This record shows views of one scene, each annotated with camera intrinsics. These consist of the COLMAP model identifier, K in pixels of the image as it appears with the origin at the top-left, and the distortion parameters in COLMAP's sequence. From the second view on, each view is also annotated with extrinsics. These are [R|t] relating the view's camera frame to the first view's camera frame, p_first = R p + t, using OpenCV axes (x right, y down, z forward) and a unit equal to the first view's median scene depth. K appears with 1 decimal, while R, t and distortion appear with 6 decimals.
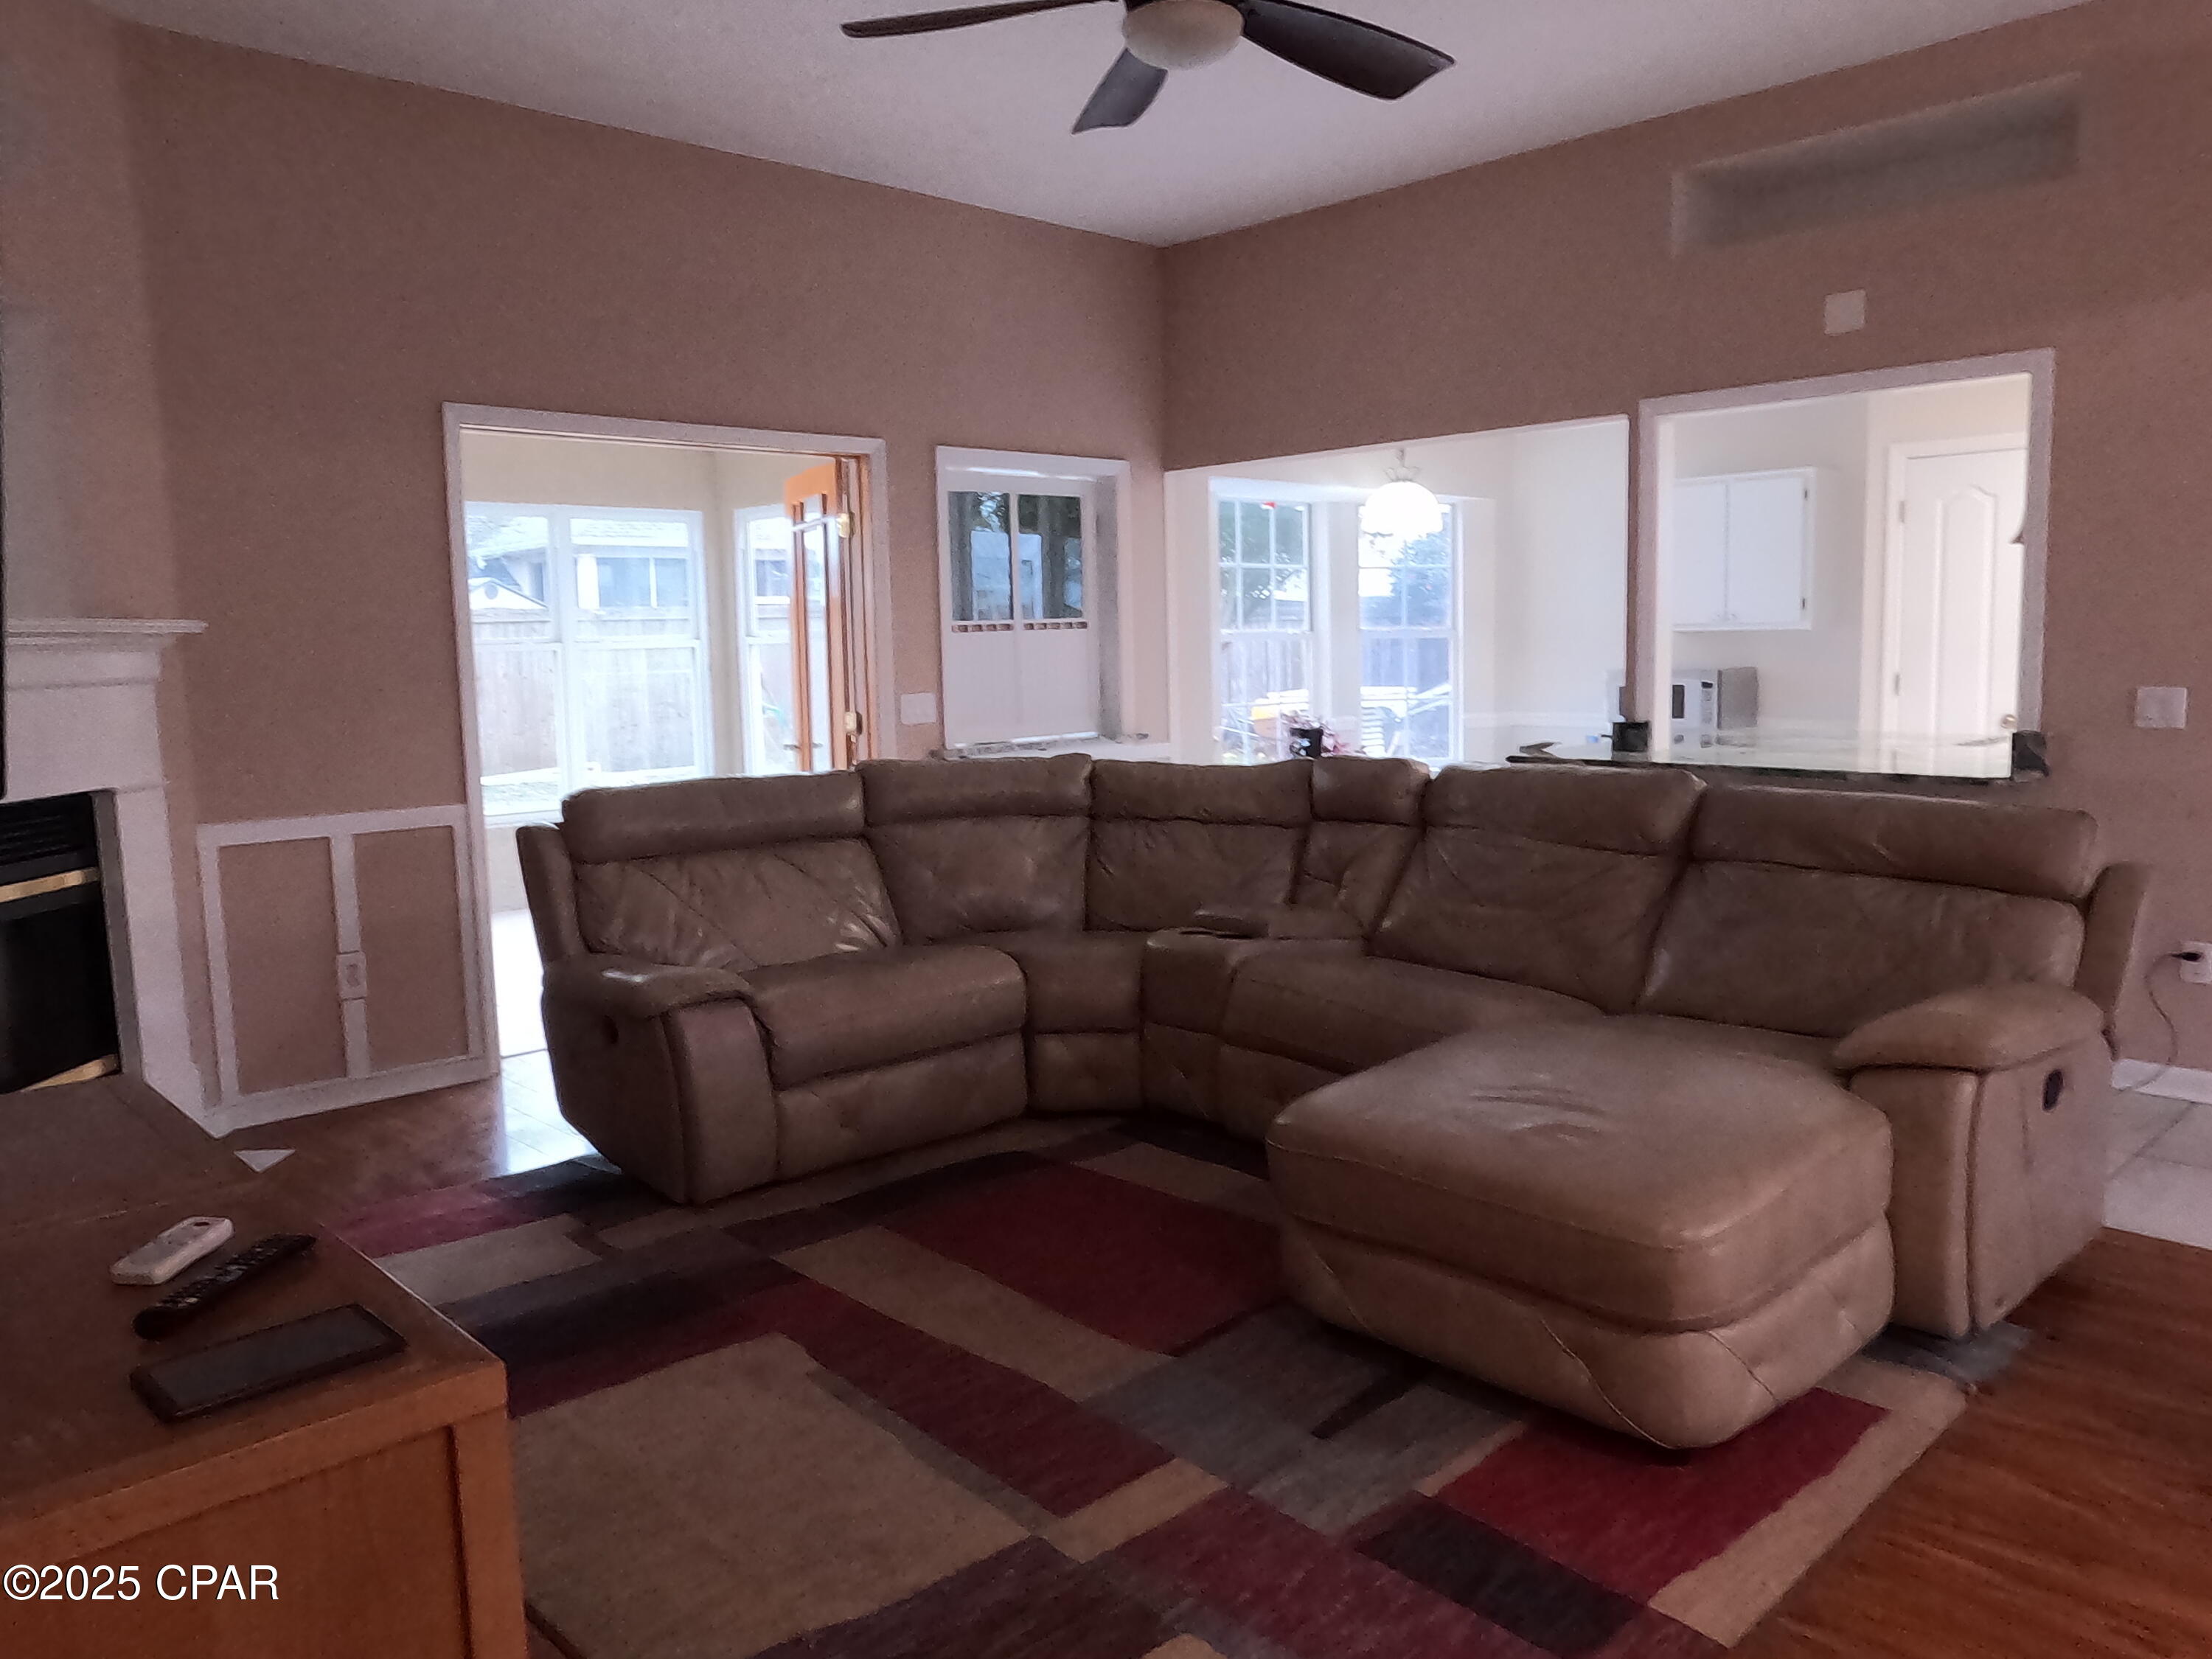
lens RADIAL K [[1604.9, 0, 1106.0], [0, 1604.9, 829.5], [0, 0, 1]] dist [-0.088757, 0.107069]
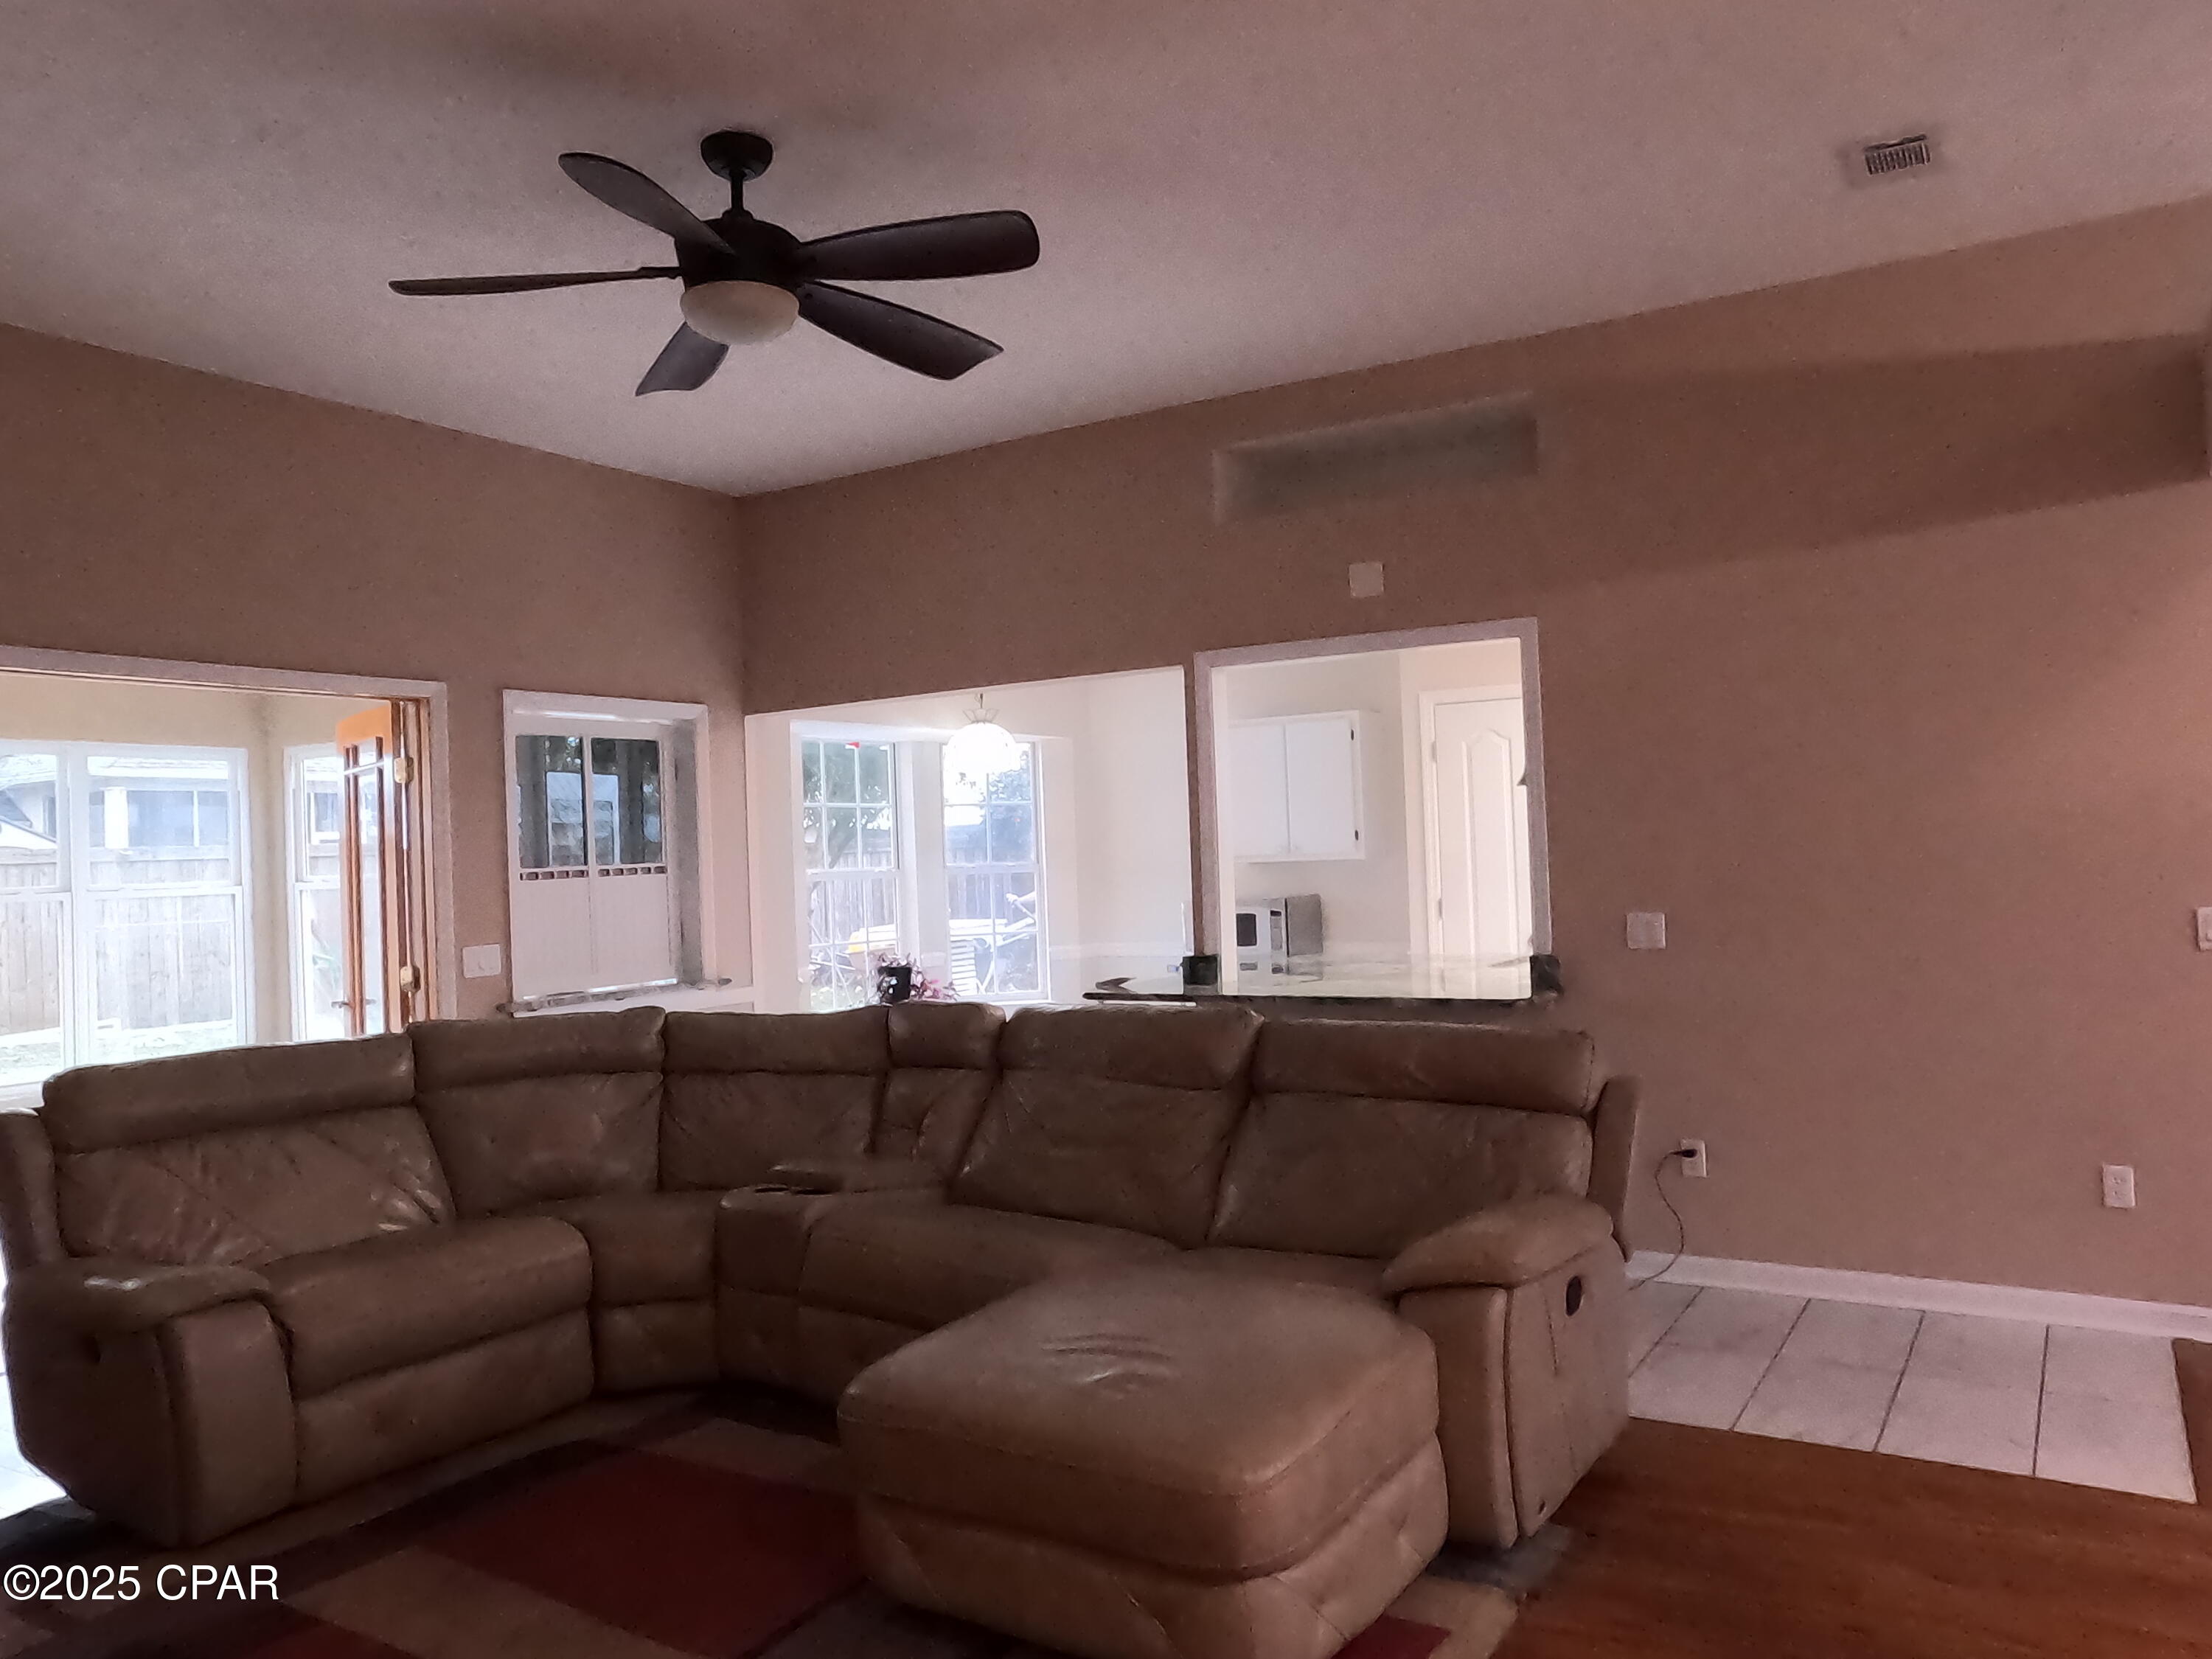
lens RADIAL K [[1604.9, 0, 1106.0], [0, 1604.9, 829.5], [0, 0, 1]] dist [-0.088757, 0.107069]
pose [[0.969478, -0.009746, 0.244984, 0.016400], [0.044330, 0.989709, -0.136055, -0.010743], [-0.241137, 0.142762, 0.959933, -0.007182]]
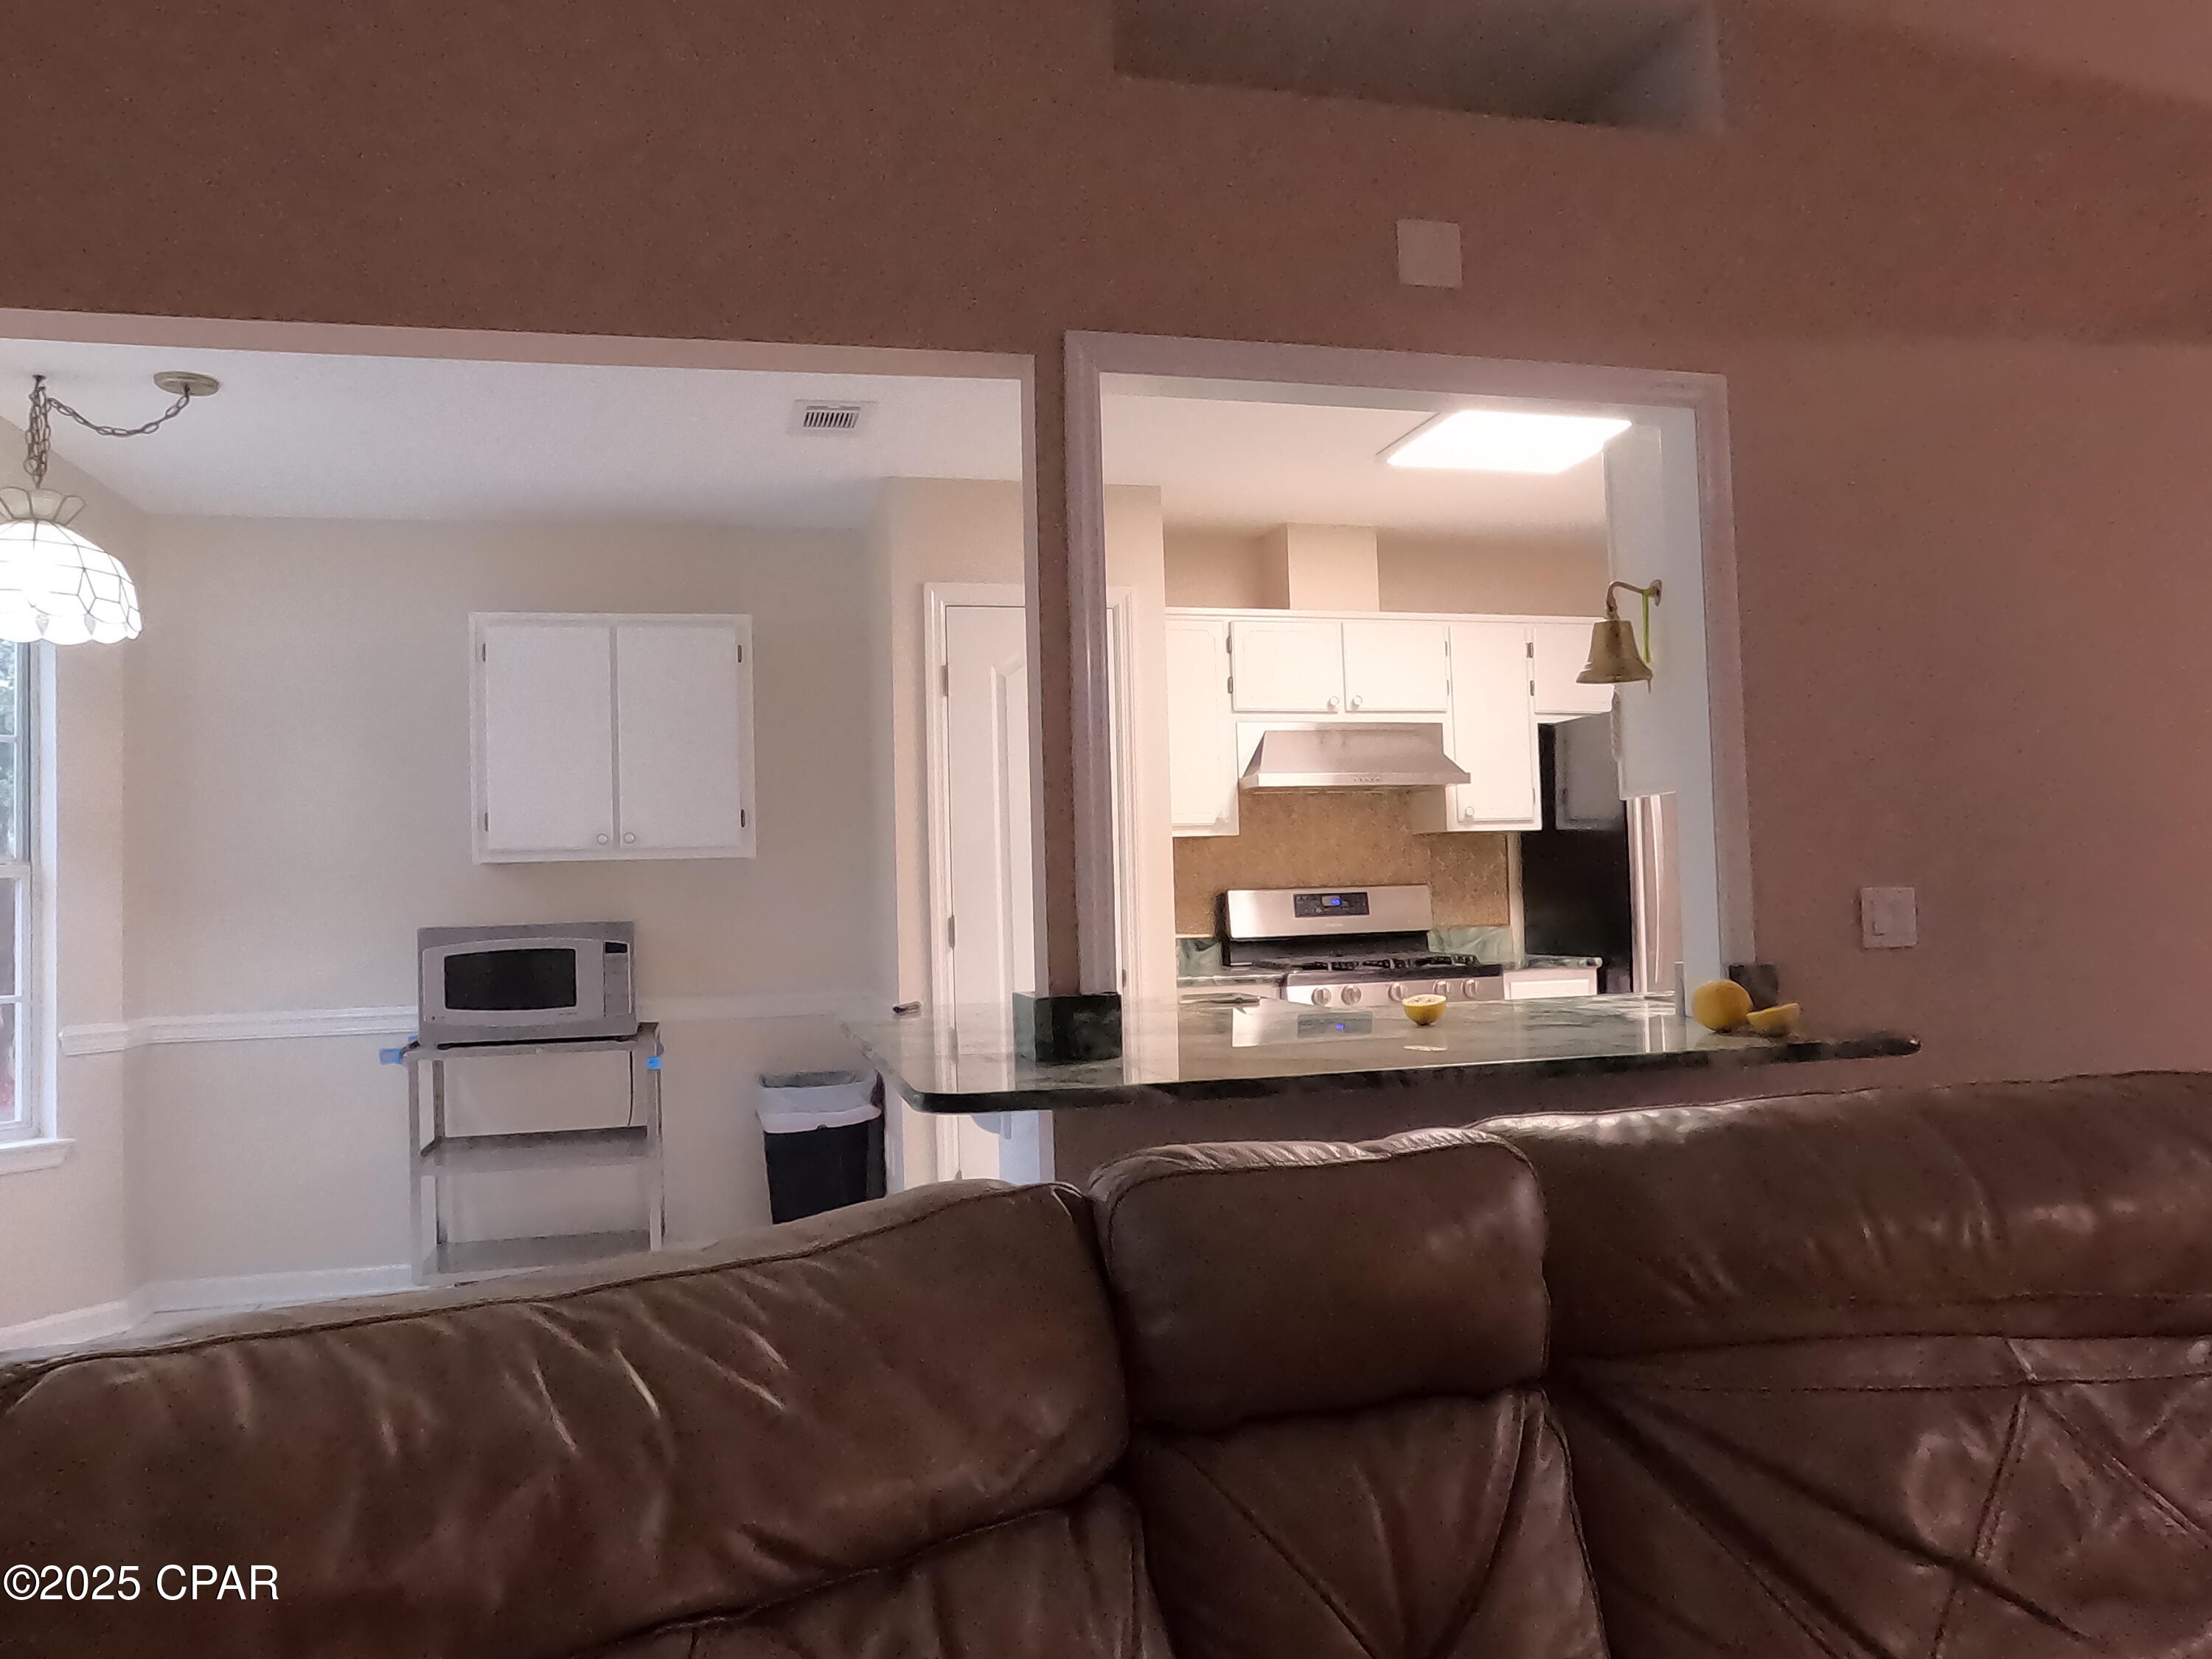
lens RADIAL K [[1604.9, 0, 1106.0], [0, 1604.9, 829.5], [0, 0, 1]] dist [-0.088757, 0.107069]
pose [[0.500221, 0.040556, 0.864948, -0.097135], [0.120228, 0.985974, -0.115761, -0.078392], [-0.857511, 0.161897, 0.488329, 0.986433]]
